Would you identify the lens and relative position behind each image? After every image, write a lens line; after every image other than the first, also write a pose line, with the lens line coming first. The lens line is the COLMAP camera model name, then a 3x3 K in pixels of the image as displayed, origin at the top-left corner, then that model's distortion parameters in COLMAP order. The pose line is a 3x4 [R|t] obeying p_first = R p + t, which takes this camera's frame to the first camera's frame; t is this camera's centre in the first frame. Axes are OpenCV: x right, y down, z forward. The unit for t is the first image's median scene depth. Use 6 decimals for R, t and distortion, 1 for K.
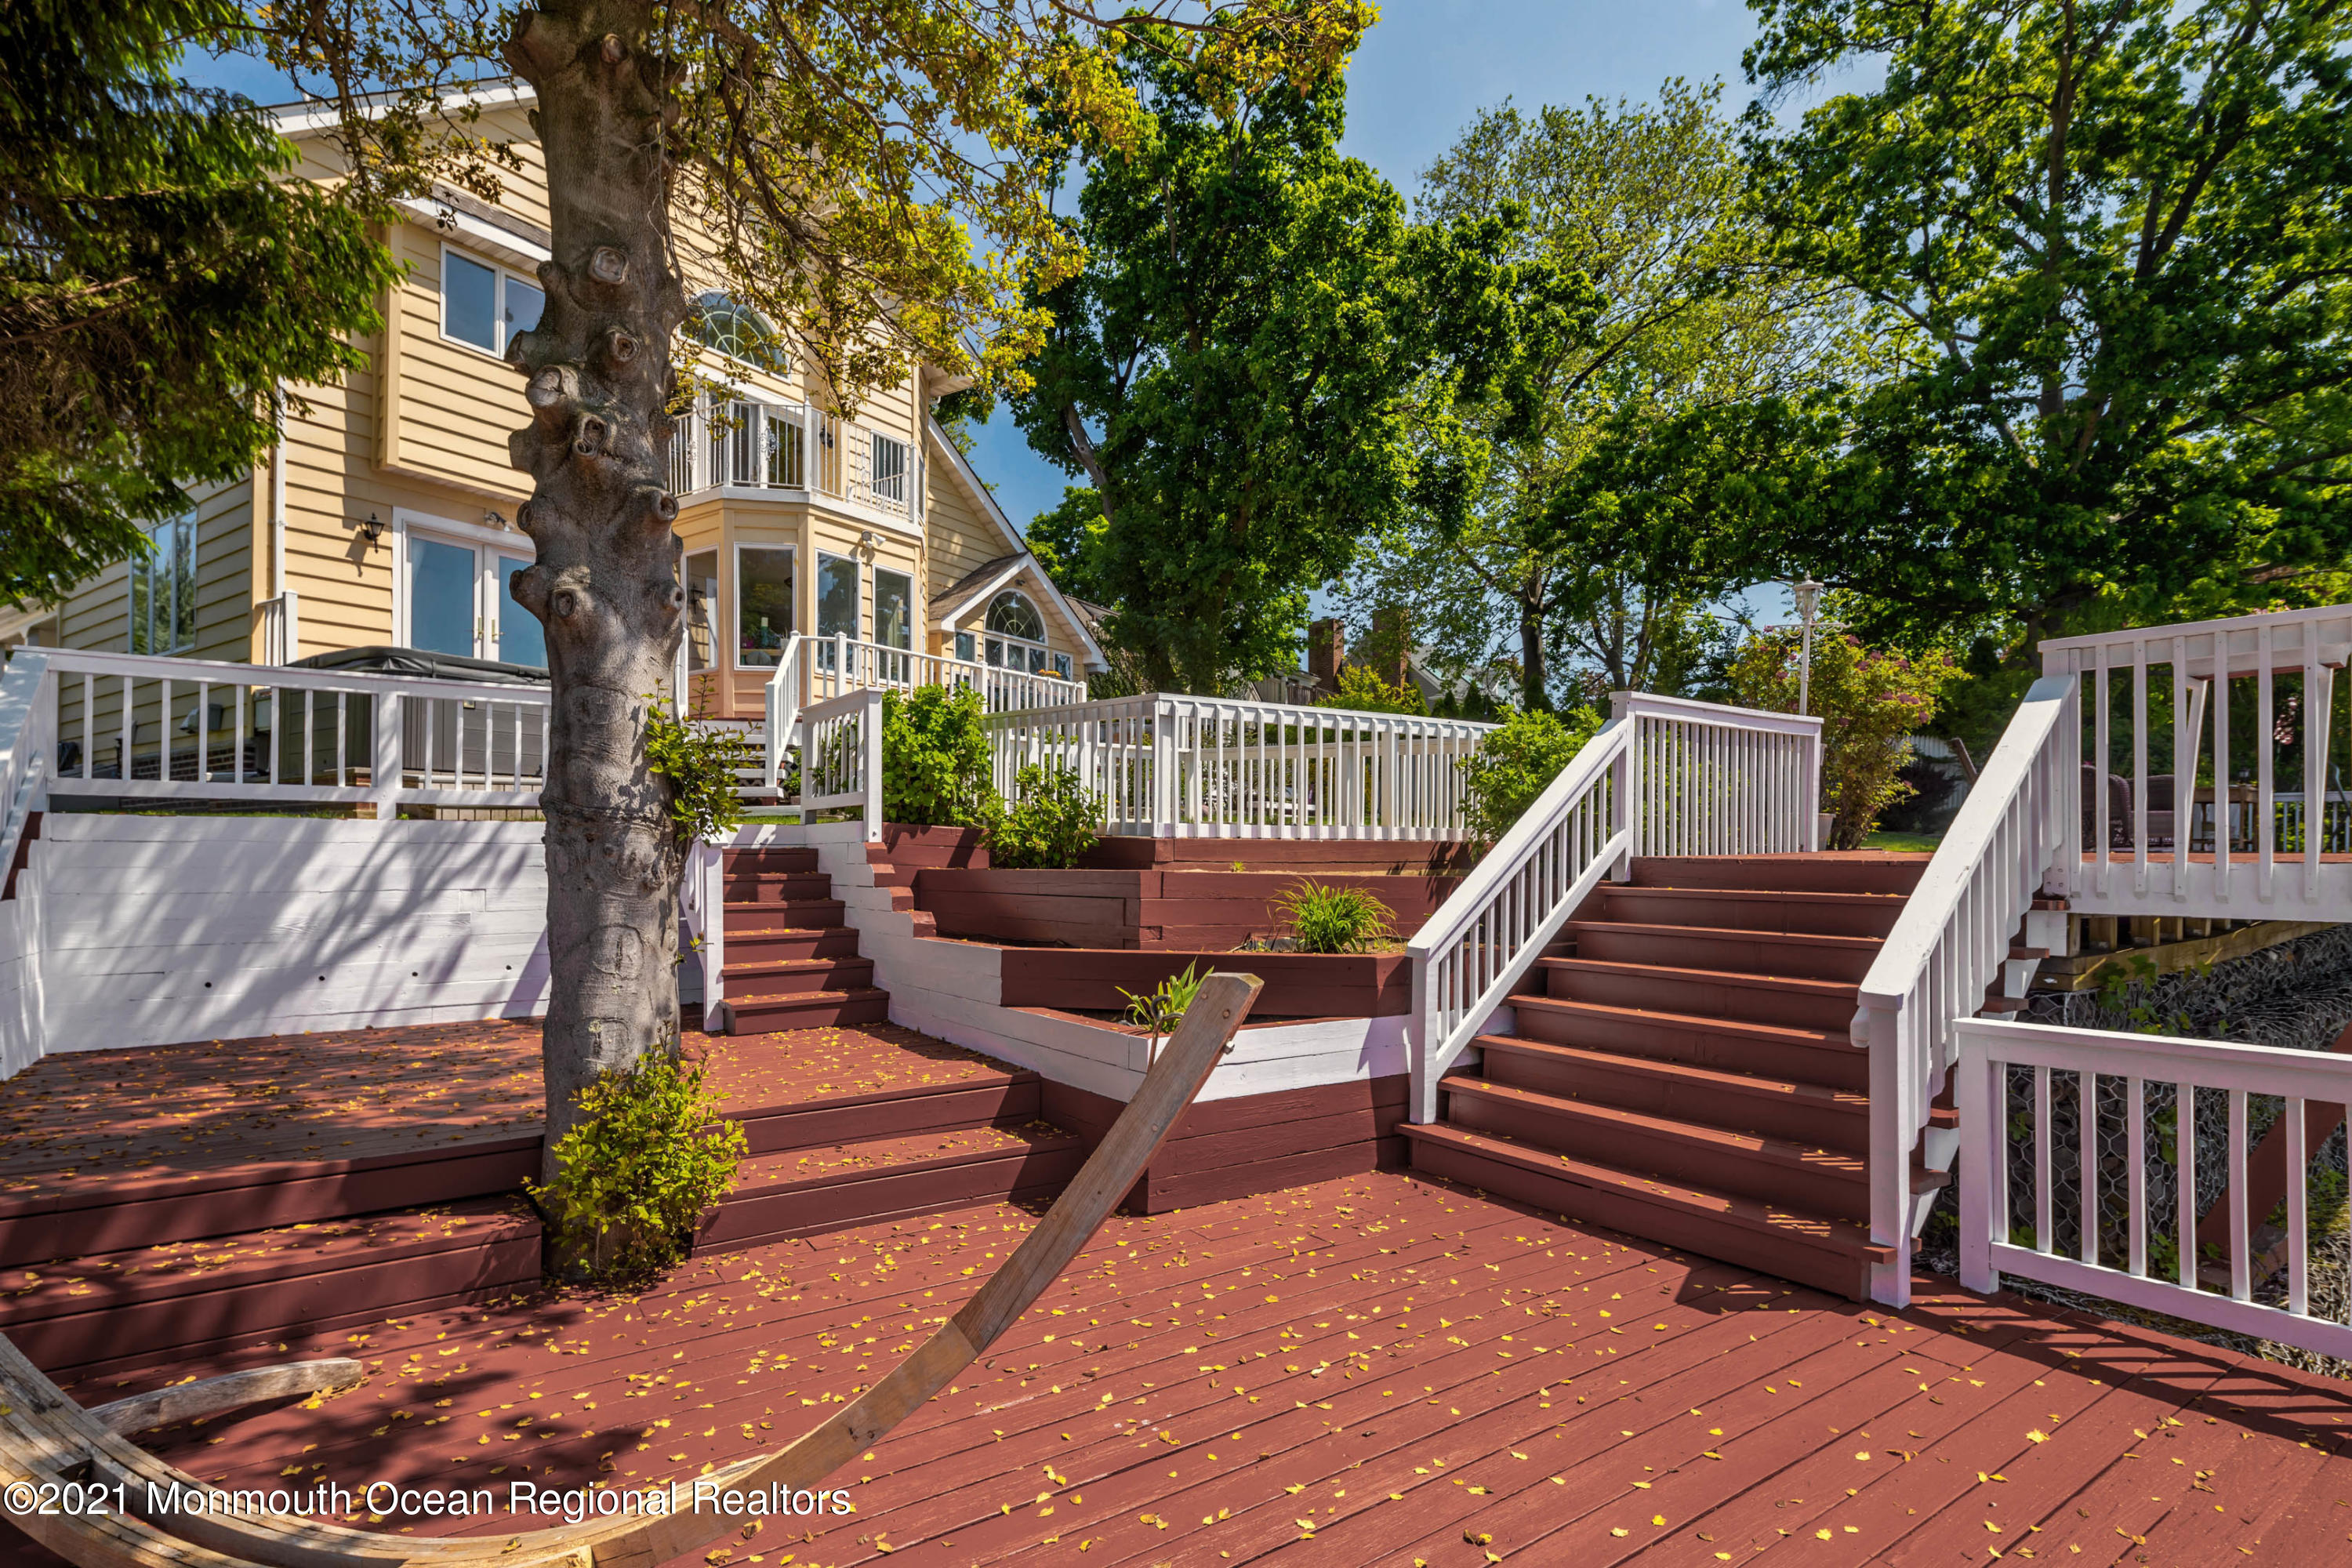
lens RADIAL K [[1139.7, 0, 1175.5], [0, 1139.7, 856.6], [0, 0, 1]] dist [0.001972, 0.000154]
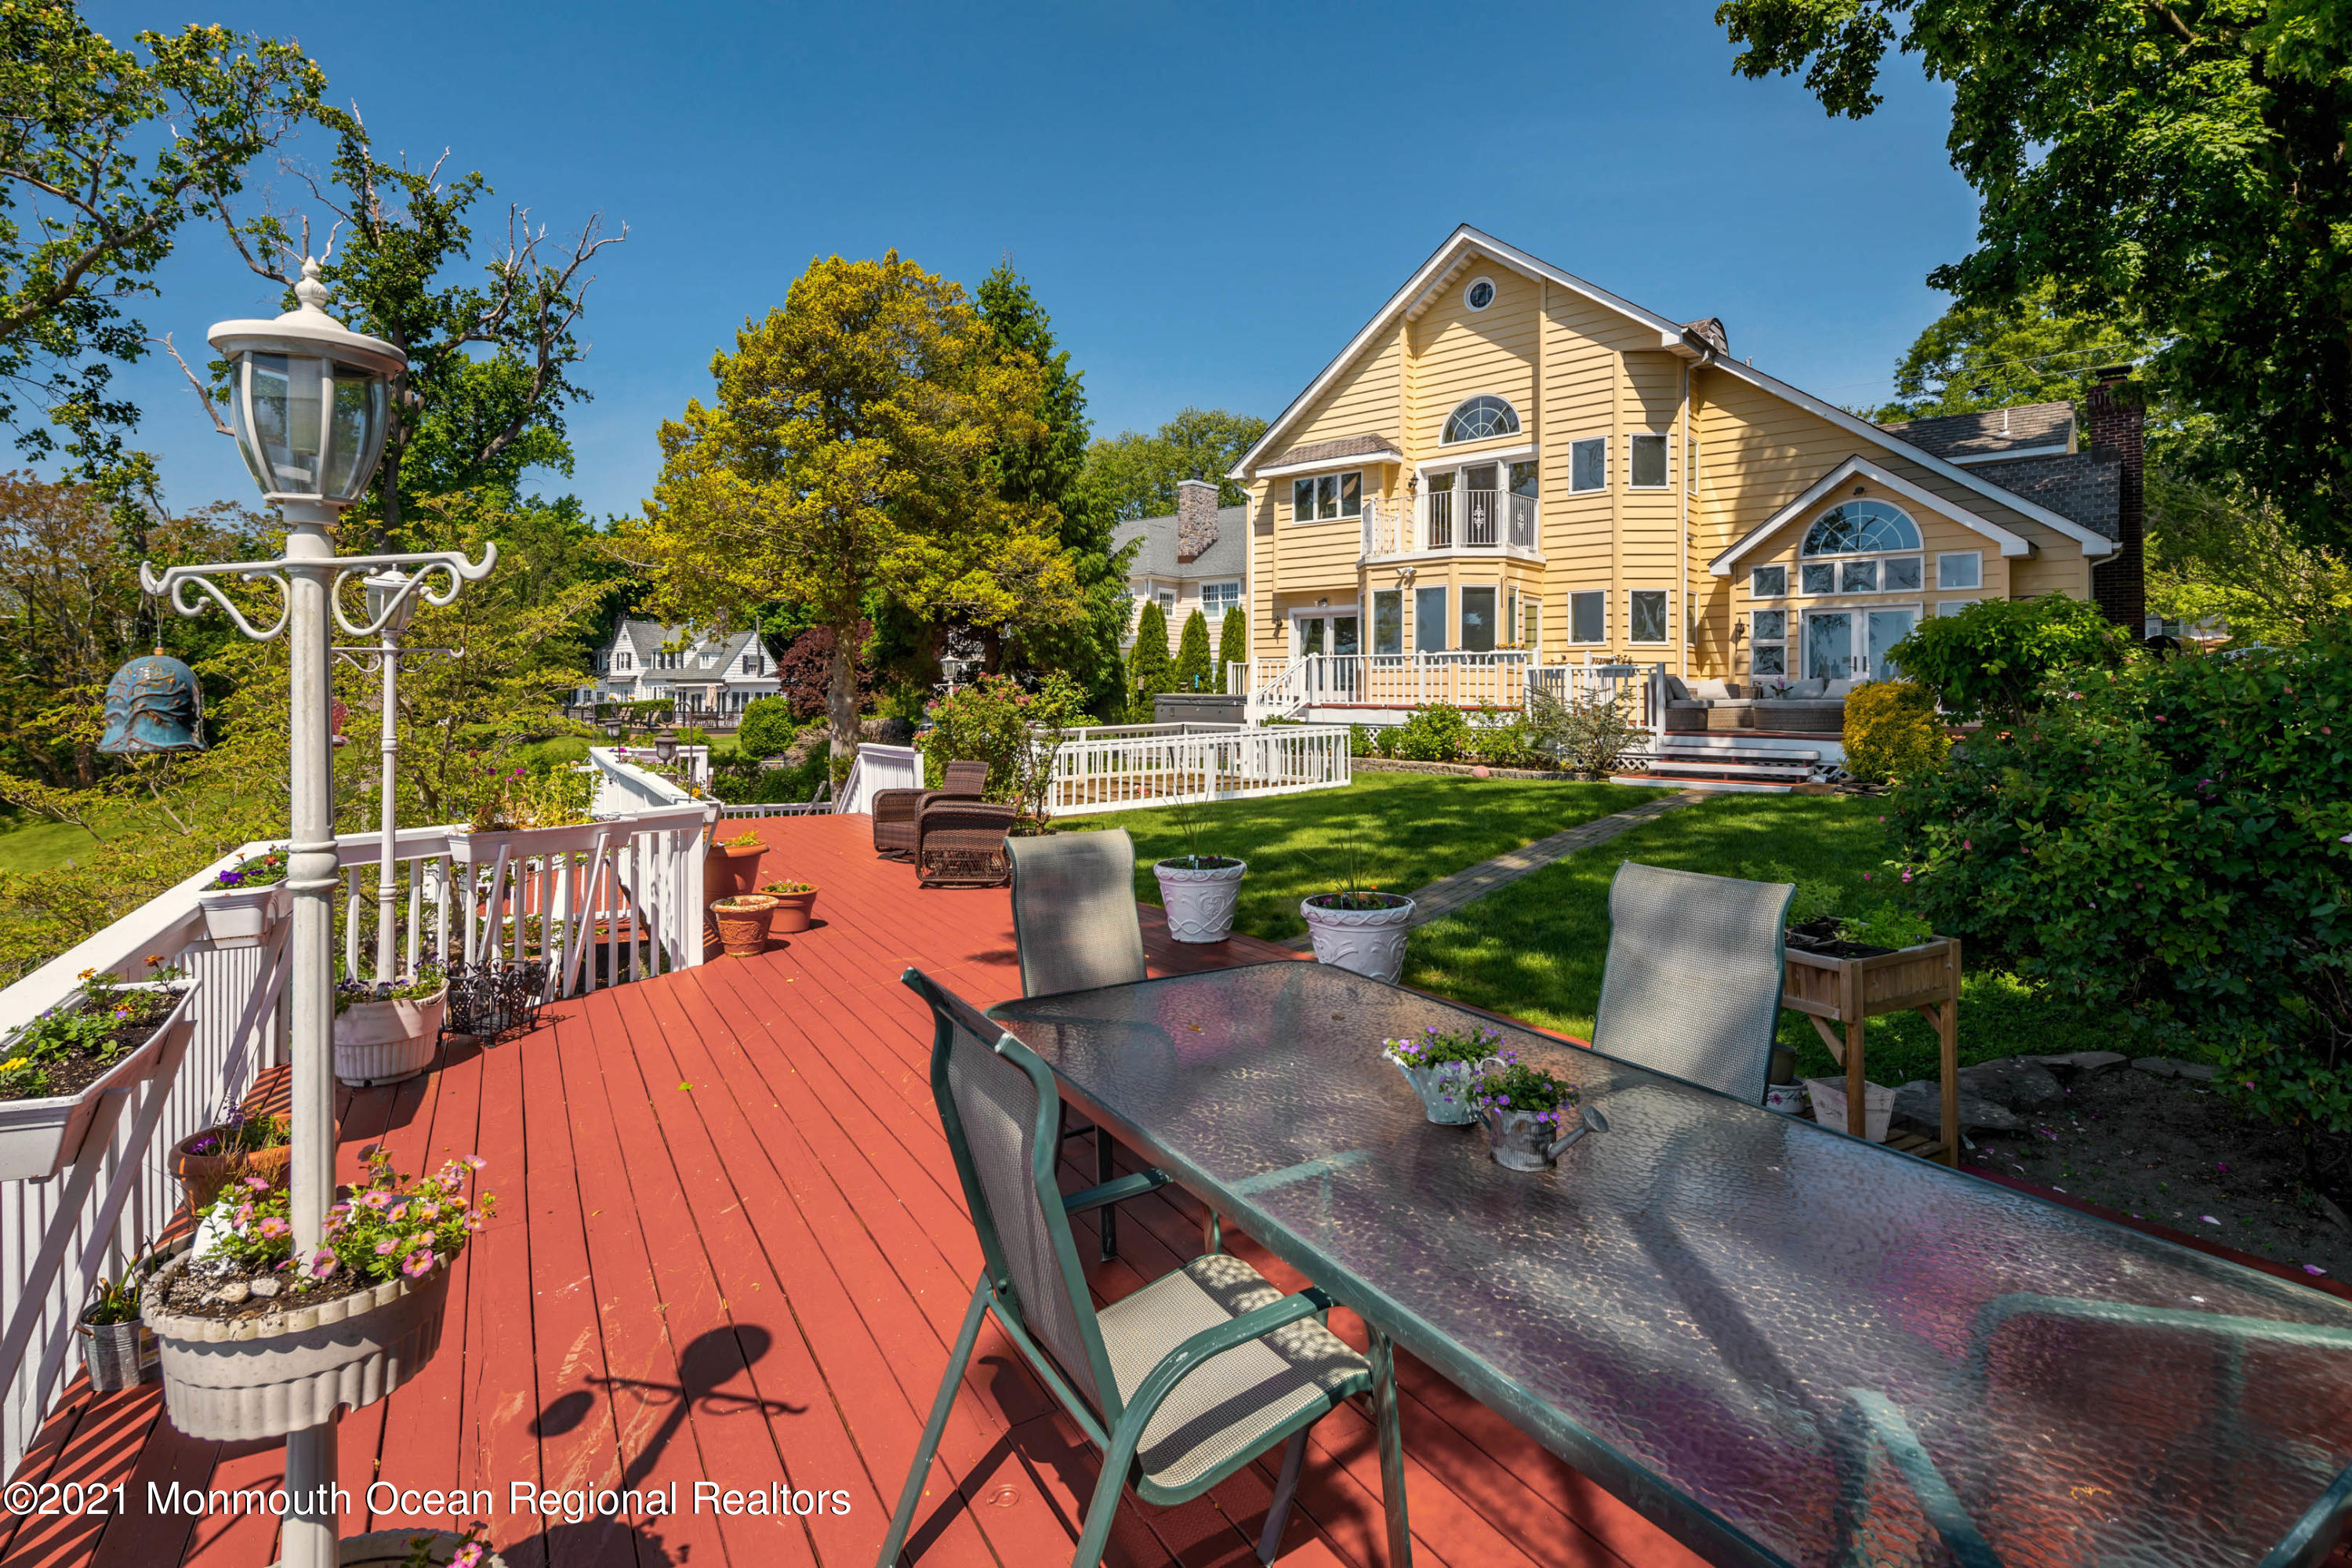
lens RADIAL K [[1125.2, 0, 1180.7], [0, 1125.2, 681.9], [0, 0, 1]] dist [-0.003898, -0.000172]
pose [[-0.131182, -0.016766, -0.991217, 1.416743], [-0.010091, 0.999828, -0.015576, -0.131978], [0.991307, 0.007959, -0.131328, 1.065882]]
